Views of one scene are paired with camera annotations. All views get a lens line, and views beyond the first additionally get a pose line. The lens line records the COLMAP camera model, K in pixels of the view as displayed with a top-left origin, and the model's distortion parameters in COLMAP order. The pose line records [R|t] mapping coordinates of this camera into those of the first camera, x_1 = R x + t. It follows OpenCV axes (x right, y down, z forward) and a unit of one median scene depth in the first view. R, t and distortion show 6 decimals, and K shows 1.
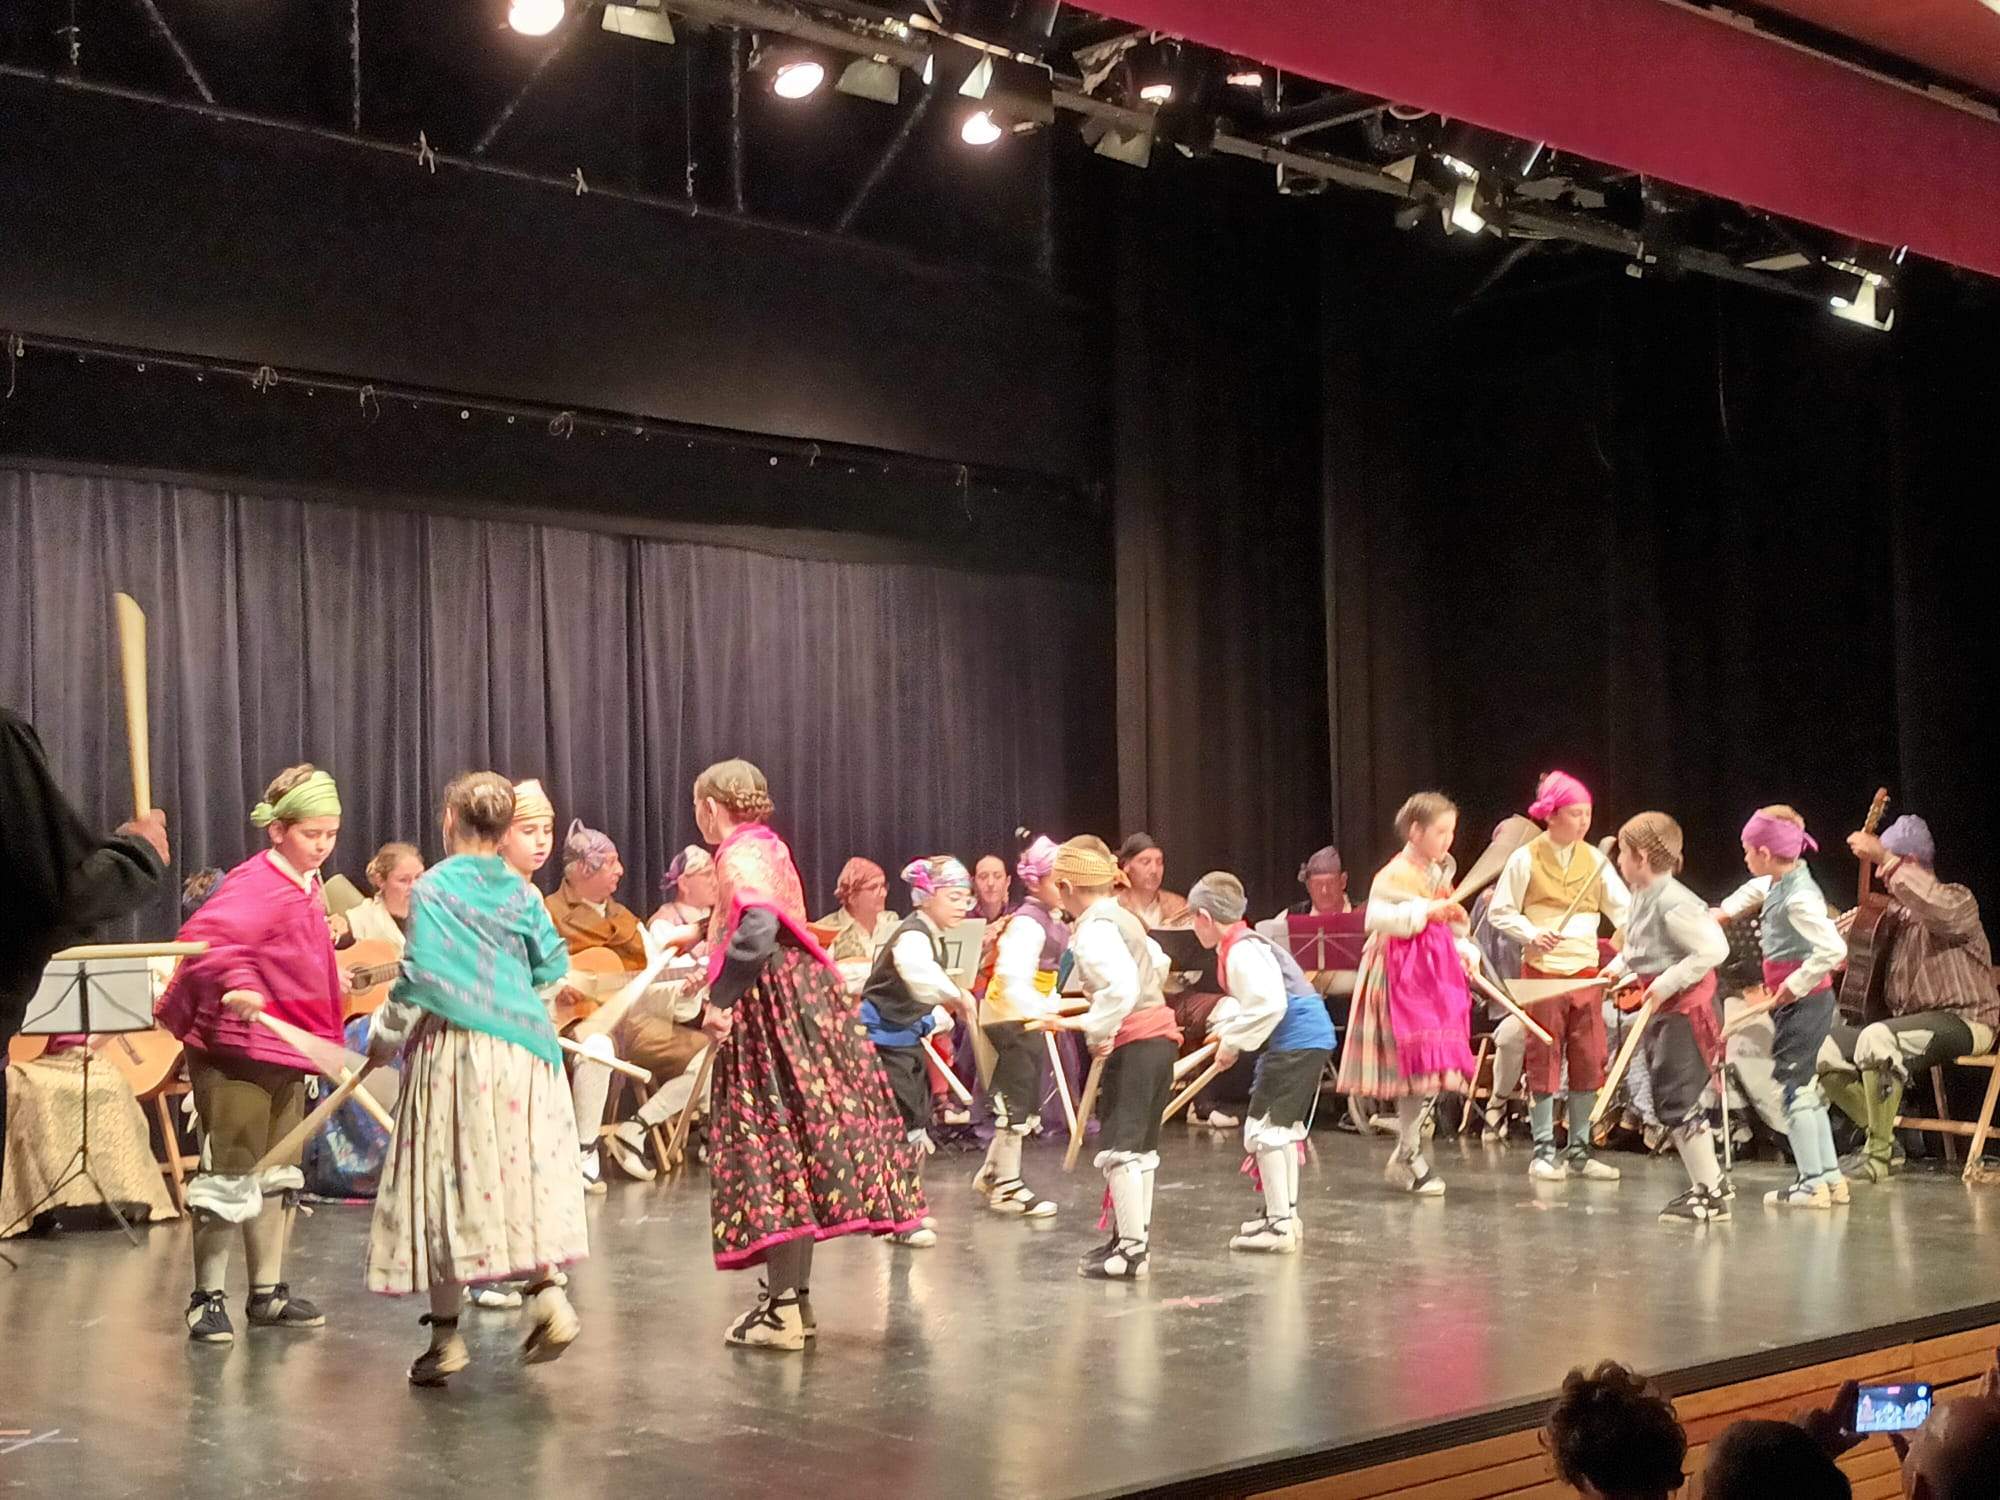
lens RADIAL K [[2725.3, 0, 996.4], [0, 2725.3, 757.0], [0, 0, 1]] dist [0.090620, 0.000000]
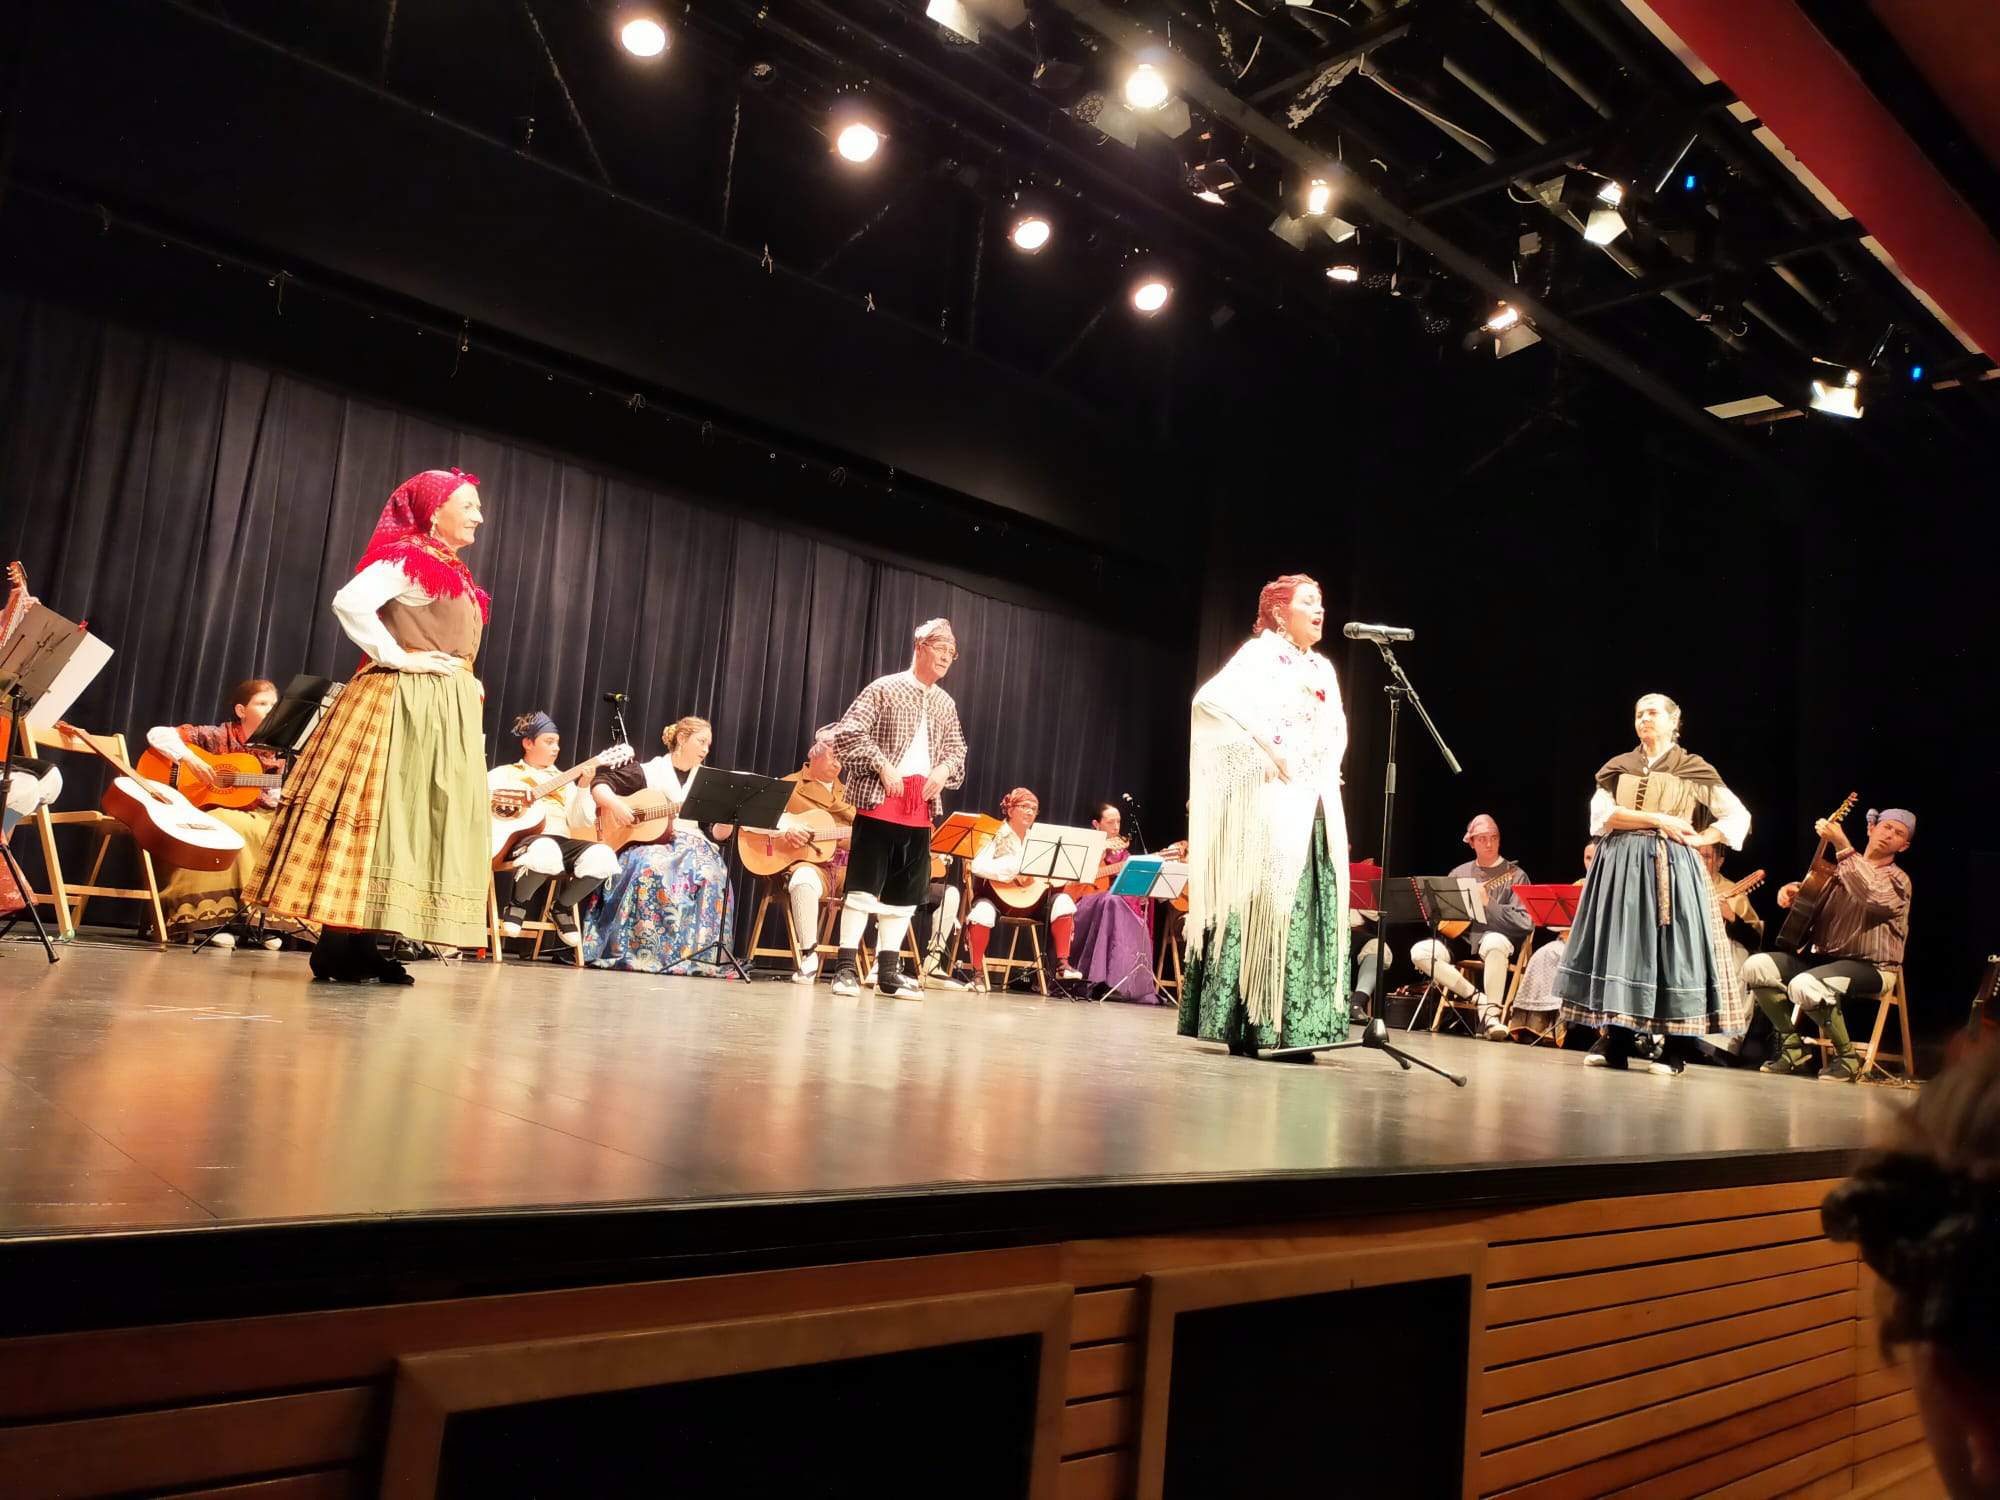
lens RADIAL K [[1474.2, 0, 1008.5], [0, 1474.2, 758.3], [0, 0, 1]] dist [0.065160, -0.073185]
pose [[0.995072, 0.096789, -0.021536, -0.039151], [-0.098112, 0.992521, -0.072631, 0.078520], [0.014345, 0.074386, 0.997126, 0.241414]]
